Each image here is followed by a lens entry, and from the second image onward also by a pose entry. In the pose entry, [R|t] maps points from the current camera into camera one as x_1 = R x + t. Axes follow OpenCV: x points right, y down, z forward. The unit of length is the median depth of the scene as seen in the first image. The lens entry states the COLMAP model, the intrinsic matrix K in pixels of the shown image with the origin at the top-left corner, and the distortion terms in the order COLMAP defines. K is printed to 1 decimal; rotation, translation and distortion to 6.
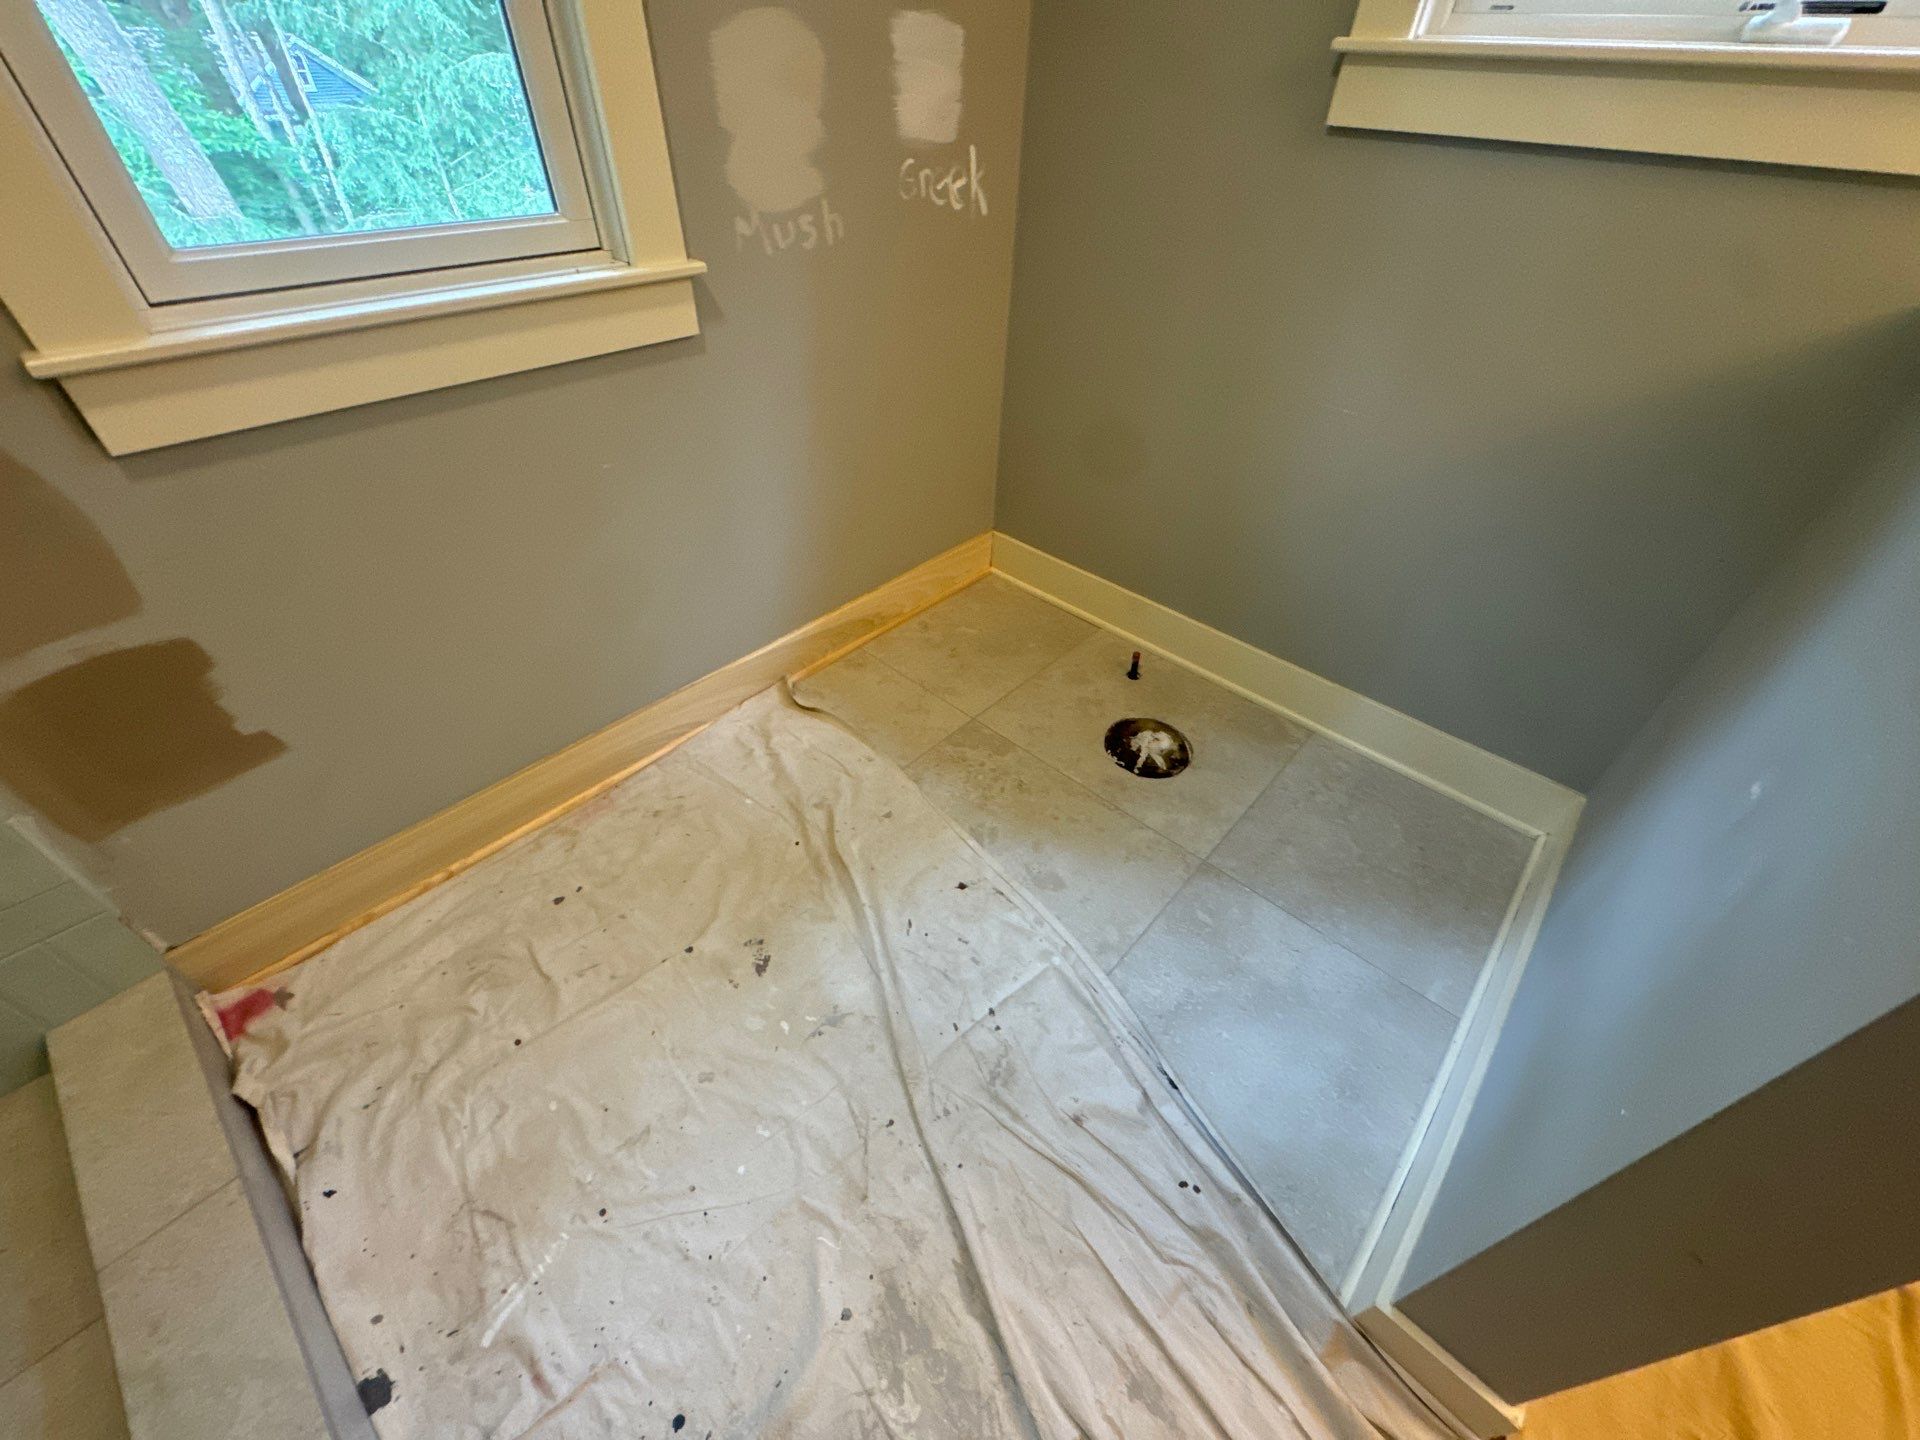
lens RADIAL K [[765.0, 0, 959.5], [0, 765.0, 717.7], [0, 0, 1]] dist [-0.002464, 0.000282]
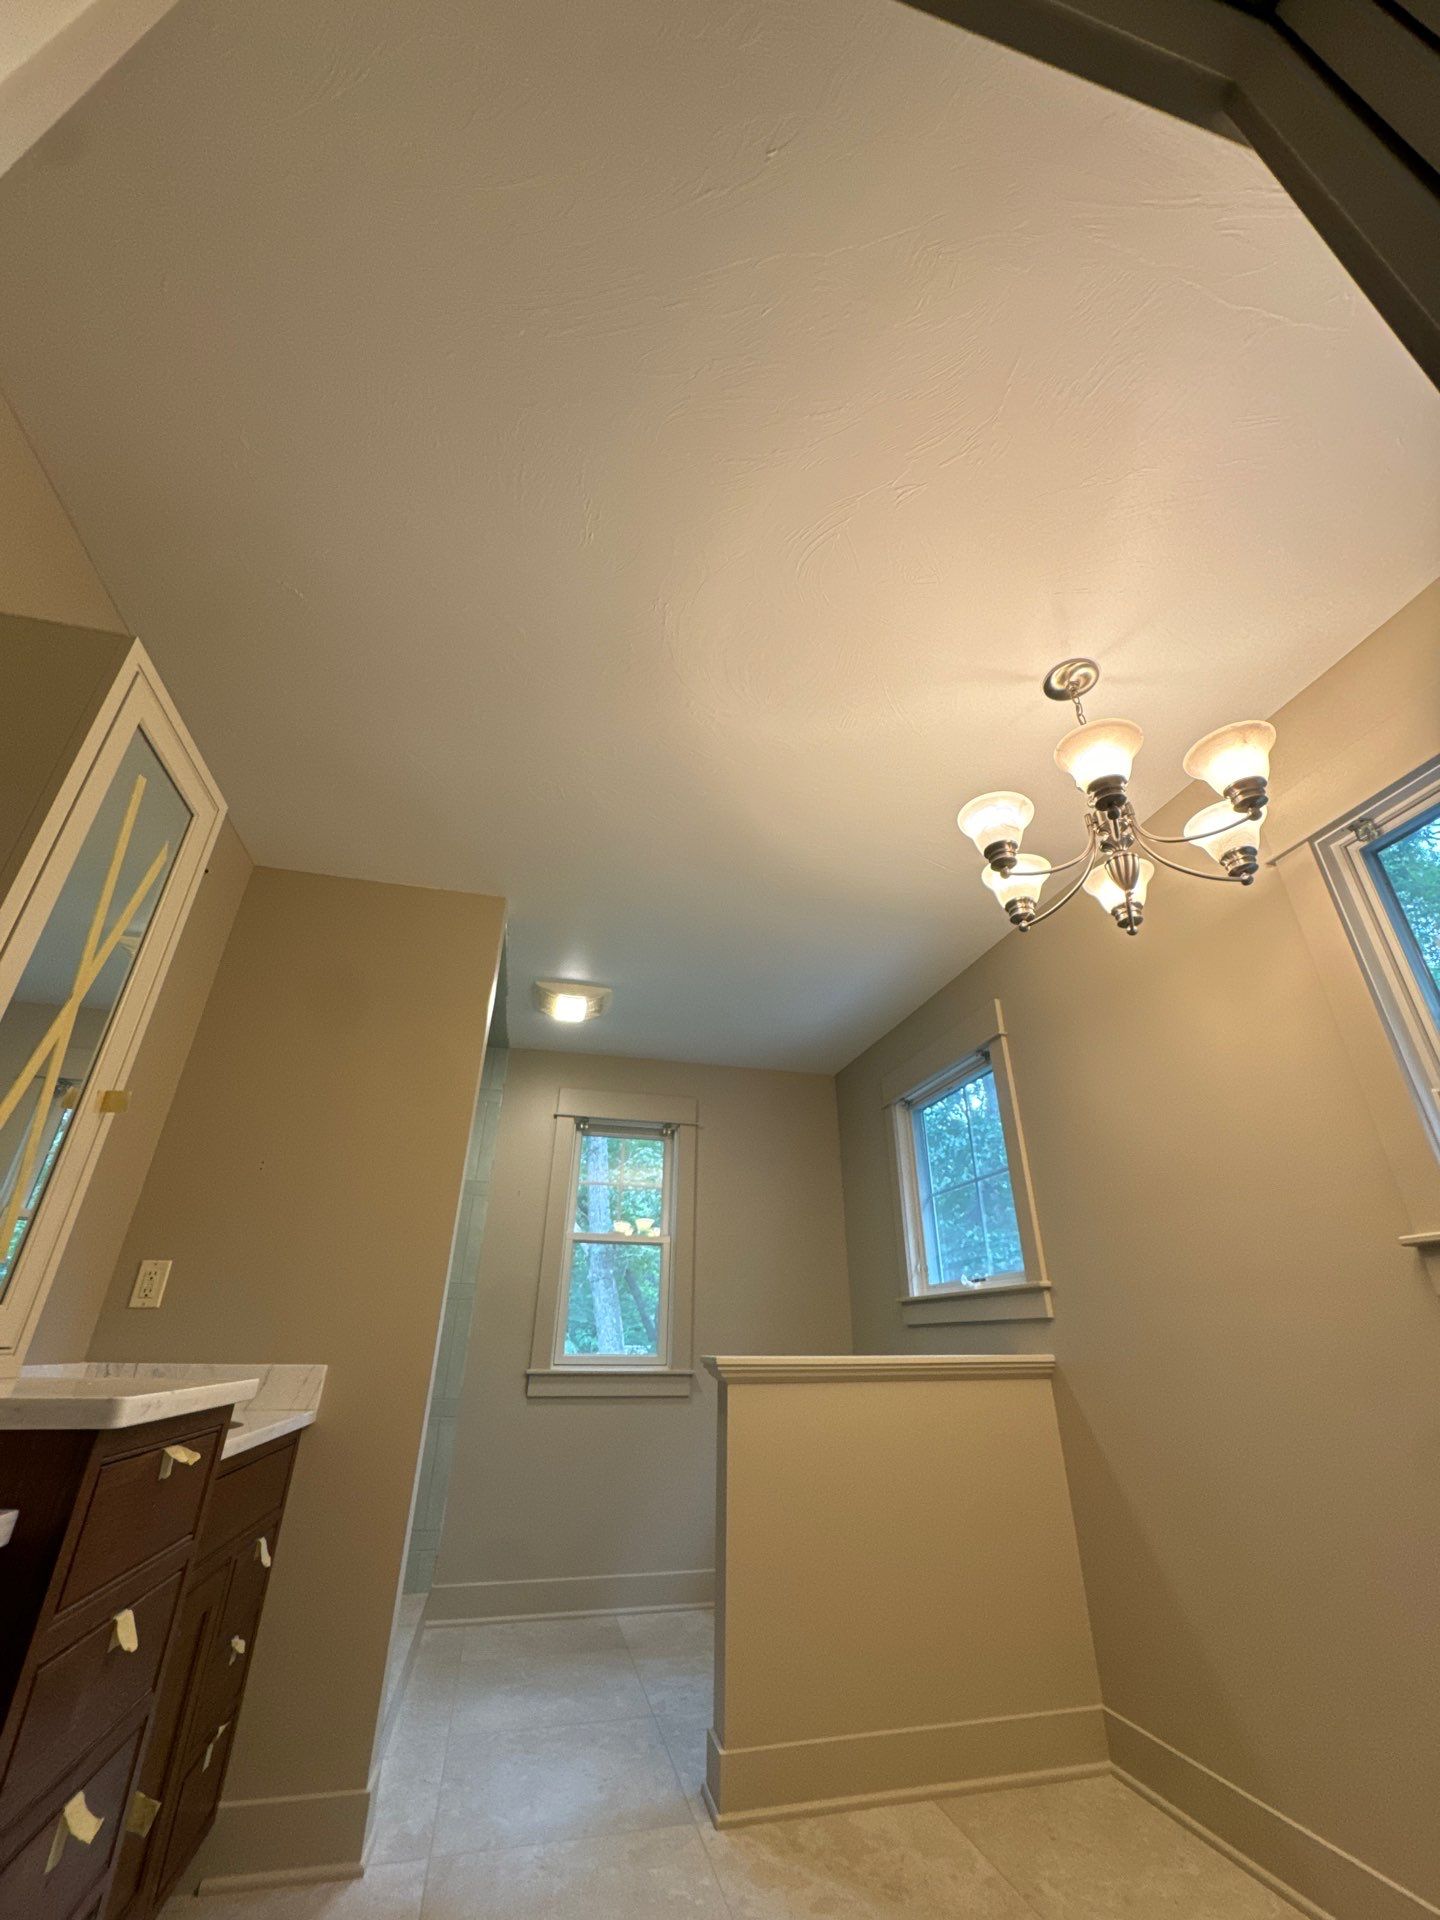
lens RADIAL K [[765.0, 0, 722.6], [0, 765.0, 959.5], [0, 0, 1]] dist [-0.002464, 0.000282]
pose [[0.832287, -0.277302, -0.480002, 1.332023], [-0.346097, 0.416463, -0.840700, 0.985839], [0.433031, 0.865830, 0.250643, -0.897588]]
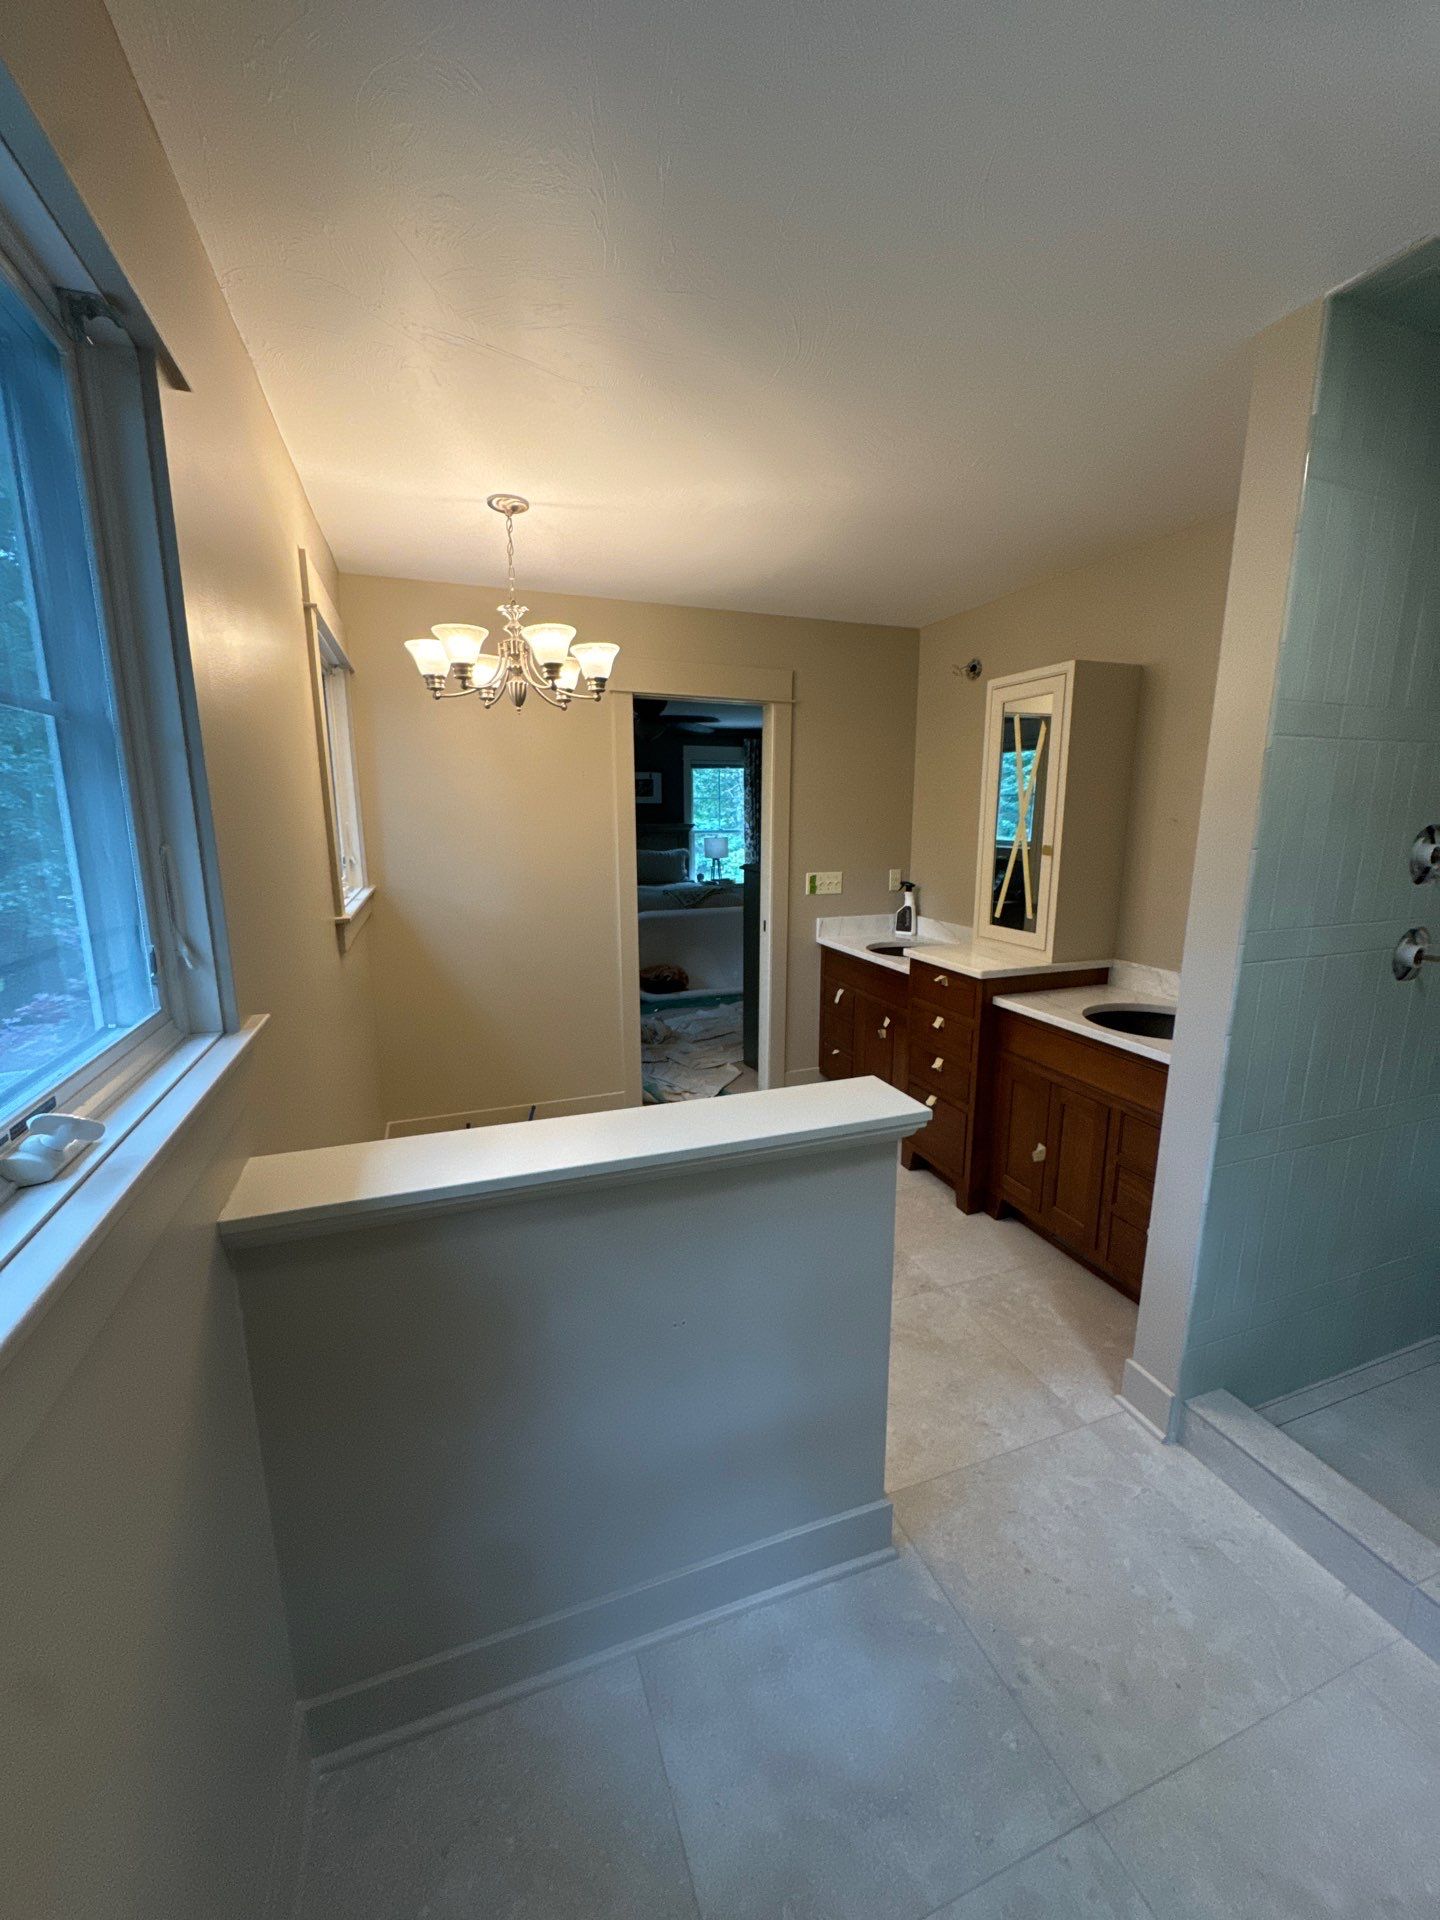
lens RADIAL K [[763.7, 0, 722.3], [0, 763.7, 959.7], [0, 0, 1]] dist [-0.001169, 0.000091]
pose [[-0.887519, -0.122766, 0.444115, 0.143238], [0.278433, 0.625082, 0.729210, -0.850092], [-0.367131, 0.770844, -0.520590, 0.626482]]
